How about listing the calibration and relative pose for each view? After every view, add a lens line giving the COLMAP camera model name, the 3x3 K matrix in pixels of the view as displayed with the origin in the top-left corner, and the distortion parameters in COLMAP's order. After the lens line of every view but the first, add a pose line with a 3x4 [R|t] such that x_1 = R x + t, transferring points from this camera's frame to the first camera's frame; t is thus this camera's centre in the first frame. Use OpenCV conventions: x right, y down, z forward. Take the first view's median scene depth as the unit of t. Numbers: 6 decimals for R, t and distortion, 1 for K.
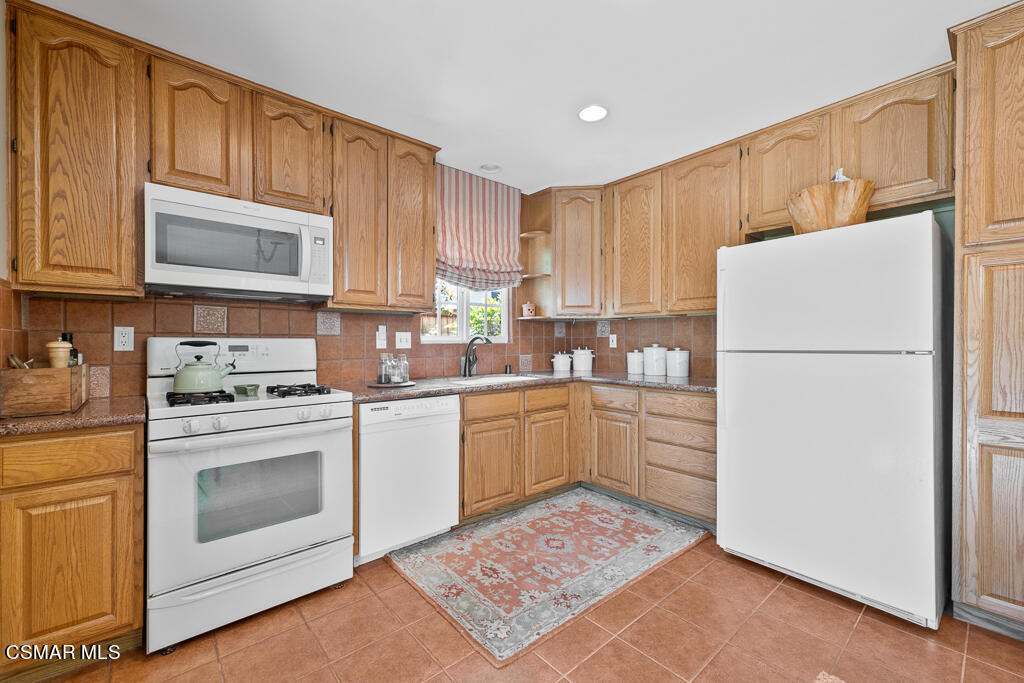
lens RADIAL K [[416.5, 0, 508.9], [0, 416.5, 343.7], [0, 0, 1]] dist [0.005622, -0.000096]
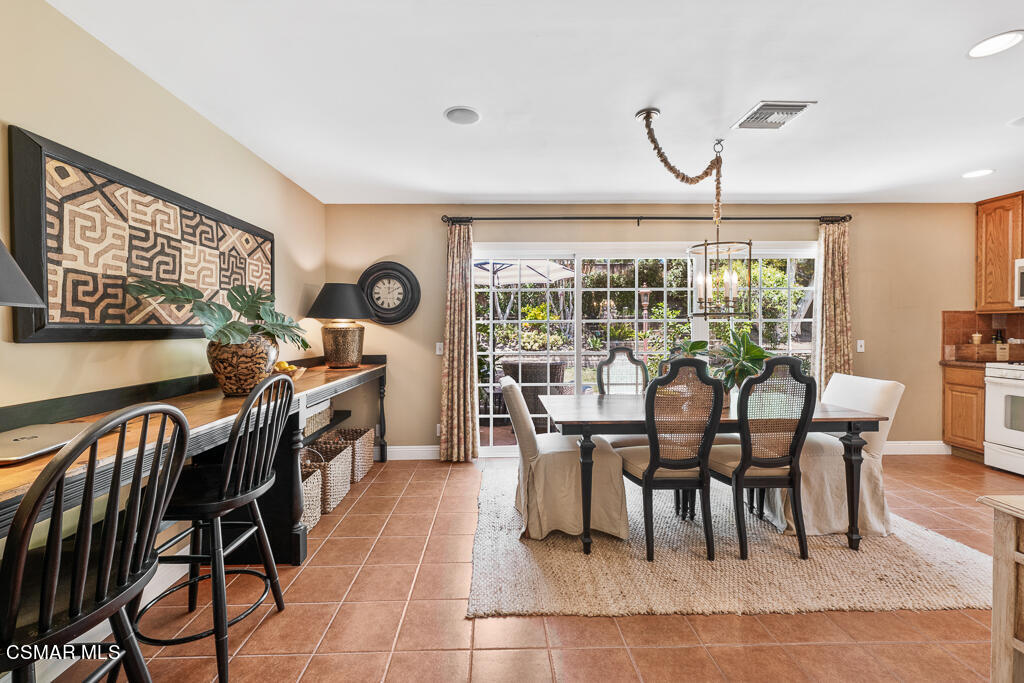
lens RADIAL K [[416.5, 0, 508.1], [0, 416.5, 323.5], [0, 0, 1]] dist [0.005622, -0.000096]
pose [[-0.626021, -0.001097, -0.779806, 2.580436], [-0.003235, 0.999994, 0.001191, -0.059127], [0.779800, 0.003268, -0.626020, 0.342836]]
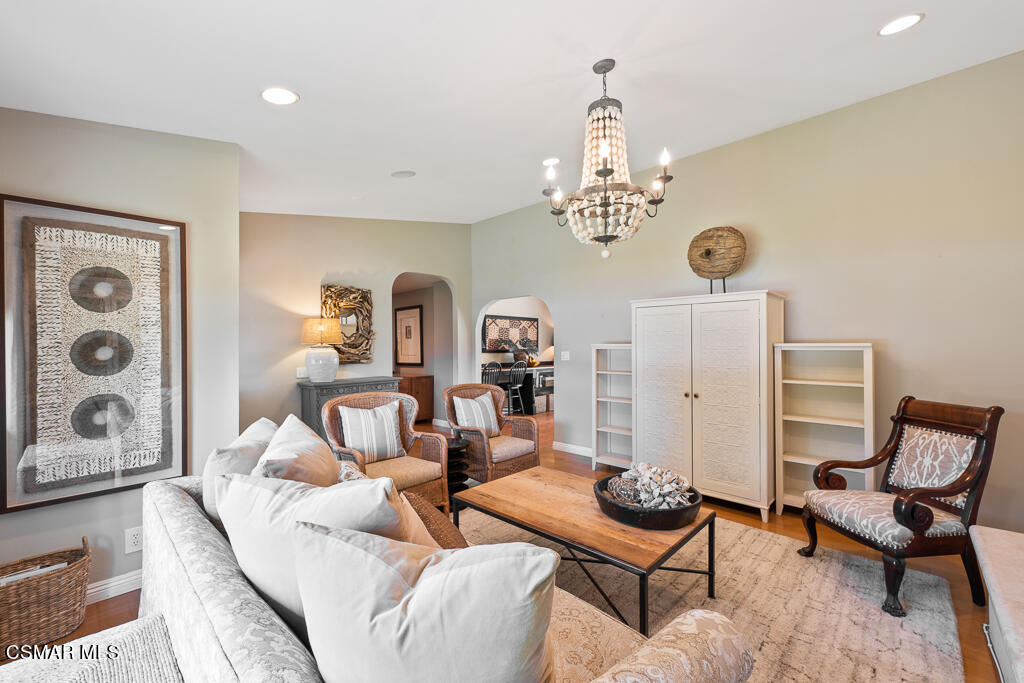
lens RADIAL K [[416.5, 0, 514.1], [0, 416.5, 340.1], [0, 0, 1]] dist [0.005622, -0.000096]
pose [[-0.993802, 0.004041, -0.111094, 2.715697], [0.005158, 0.999939, -0.009763, -0.111091], [0.111047, -0.010276, -0.993762, 3.742546]]
